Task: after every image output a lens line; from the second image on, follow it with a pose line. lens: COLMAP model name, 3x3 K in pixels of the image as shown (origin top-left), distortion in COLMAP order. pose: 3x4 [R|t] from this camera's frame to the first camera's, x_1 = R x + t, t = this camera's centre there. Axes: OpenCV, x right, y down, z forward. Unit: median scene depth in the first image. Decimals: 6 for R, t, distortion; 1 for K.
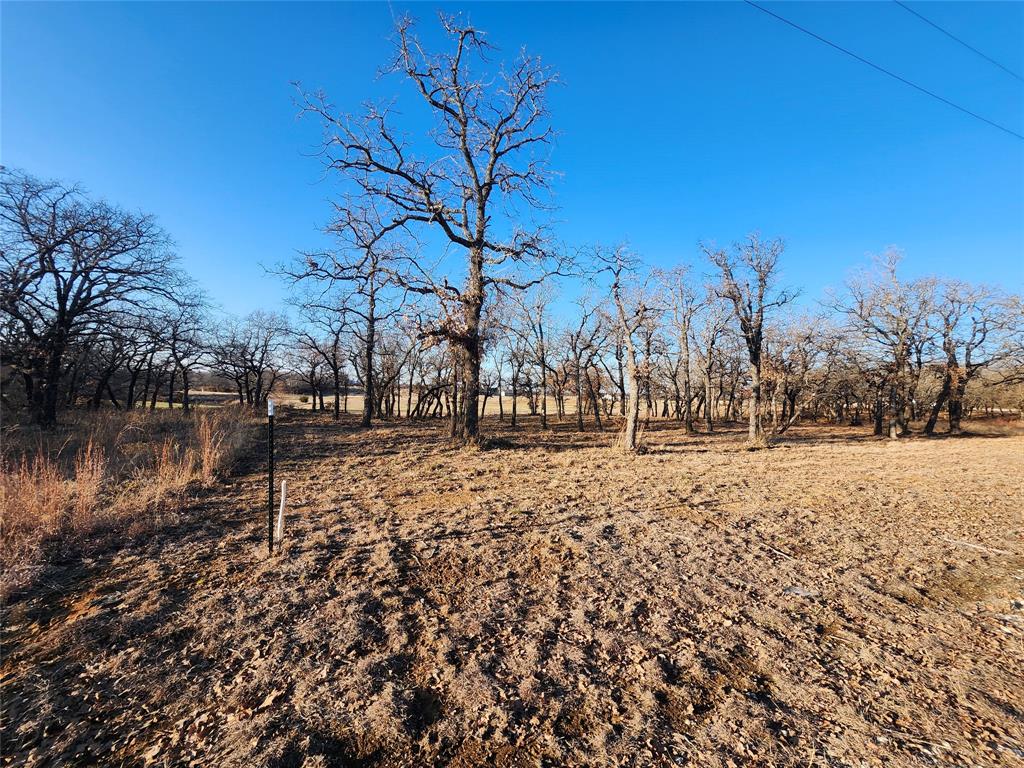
lens RADIAL K [[401.8, 0, 512.7], [0, 401.8, 402.2], [0, 0, 1]] dist [0.001358, 0.002613]
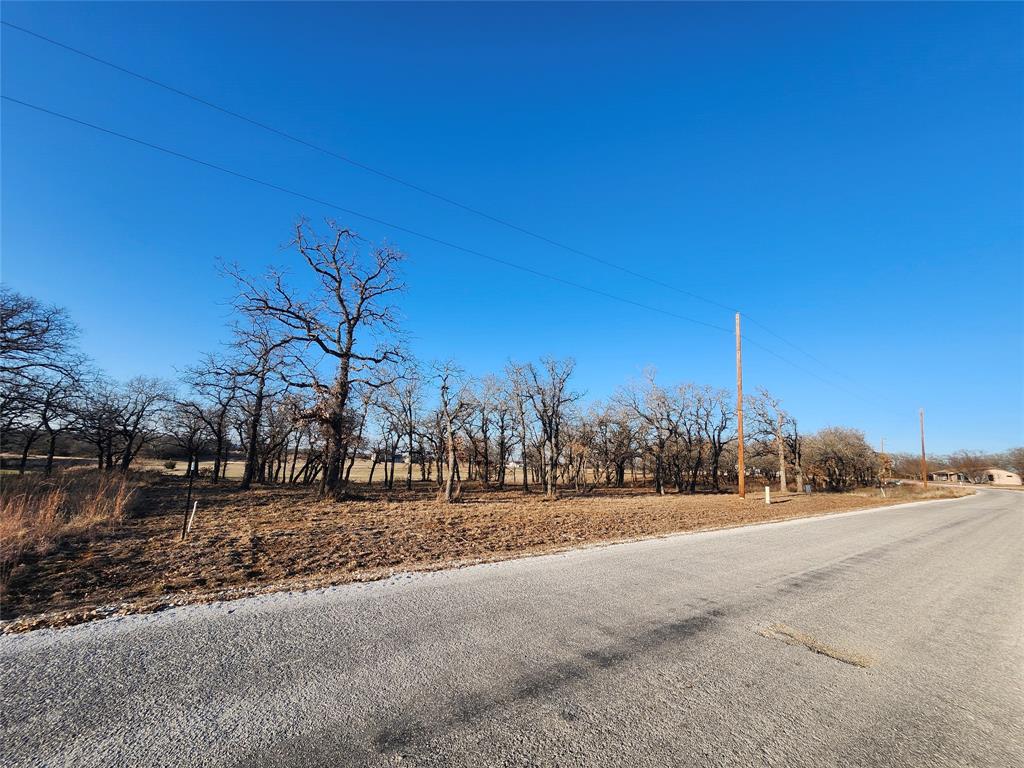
lens RADIAL K [[401.8, 0, 512.7], [0, 401.8, 402.2], [0, 0, 1]] dist [0.001358, 0.002613]
pose [[0.974811, 0.040476, 0.219330, 0.120049], [-0.003668, 0.986171, -0.165691, 0.005808], [-0.223004, 0.160712, 0.961479, -0.316246]]
